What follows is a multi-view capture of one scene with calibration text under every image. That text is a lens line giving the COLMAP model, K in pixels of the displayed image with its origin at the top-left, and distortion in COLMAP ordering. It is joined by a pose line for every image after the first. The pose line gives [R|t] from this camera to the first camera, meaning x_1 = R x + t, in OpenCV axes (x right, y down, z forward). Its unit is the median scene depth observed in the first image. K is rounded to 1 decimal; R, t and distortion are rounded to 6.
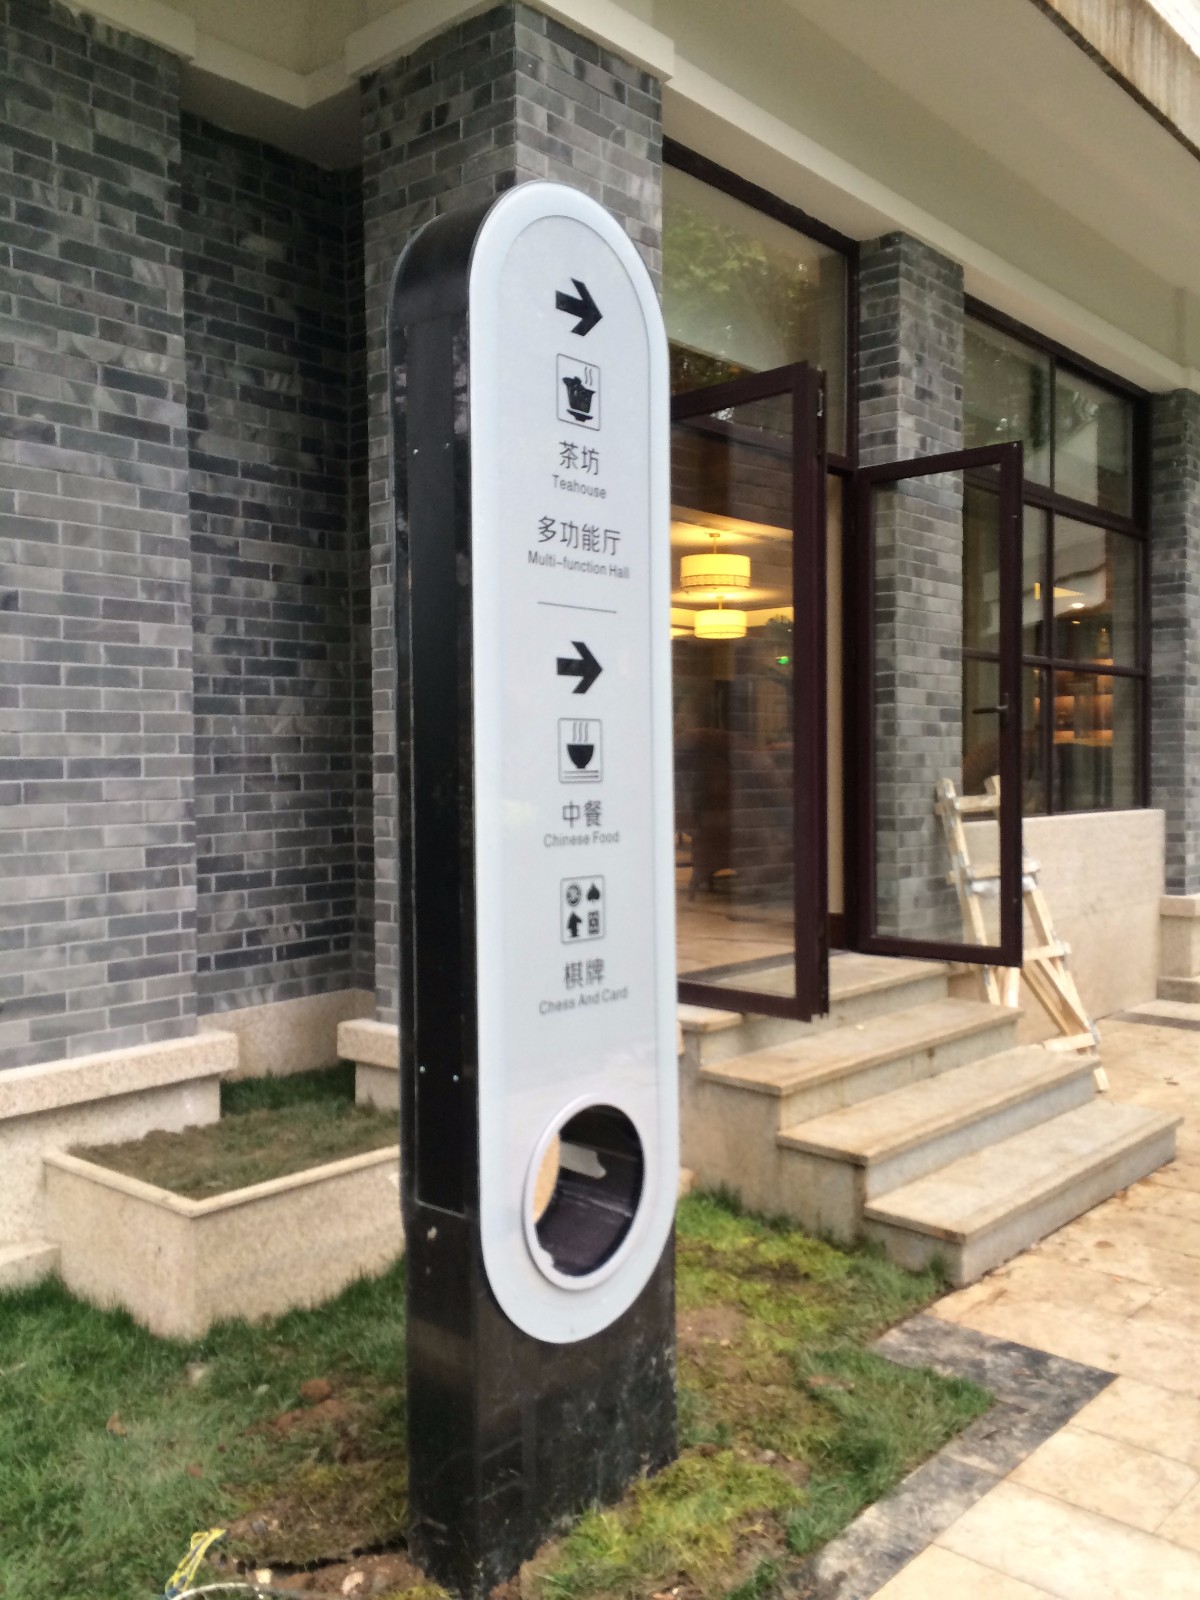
lens RADIAL K [[1378.2, 0, 596.7], [0, 1378.2, 795.2], [0, 0, 1]] dist [0.076344, -0.084948]
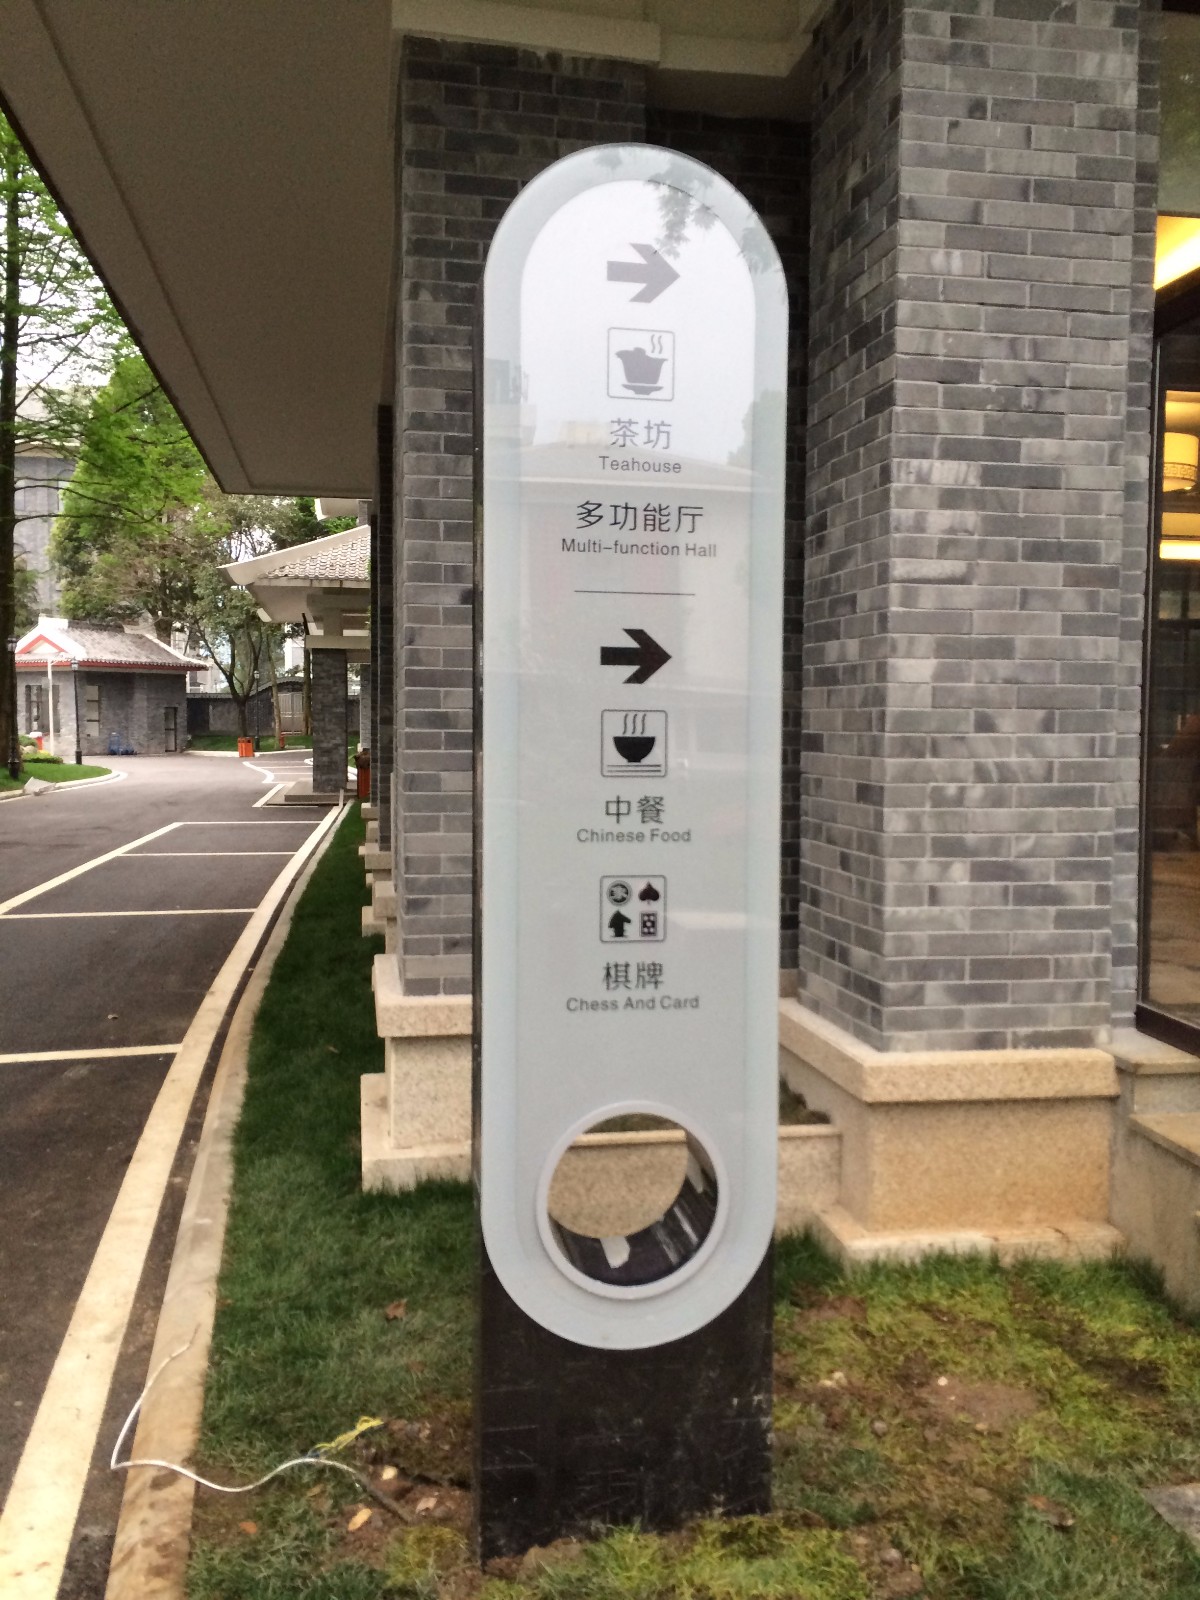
lens RADIAL K [[1378.2, 0, 594.7], [0, 1378.2, 797.2], [0, 0, 1]] dist [0.076344, -0.084948]
pose [[0.783090, 0.049197, -0.619959, 0.554437], [-0.029474, 0.998682, 0.042021, -0.034029], [0.621209, -0.014634, 0.783508, 0.232143]]
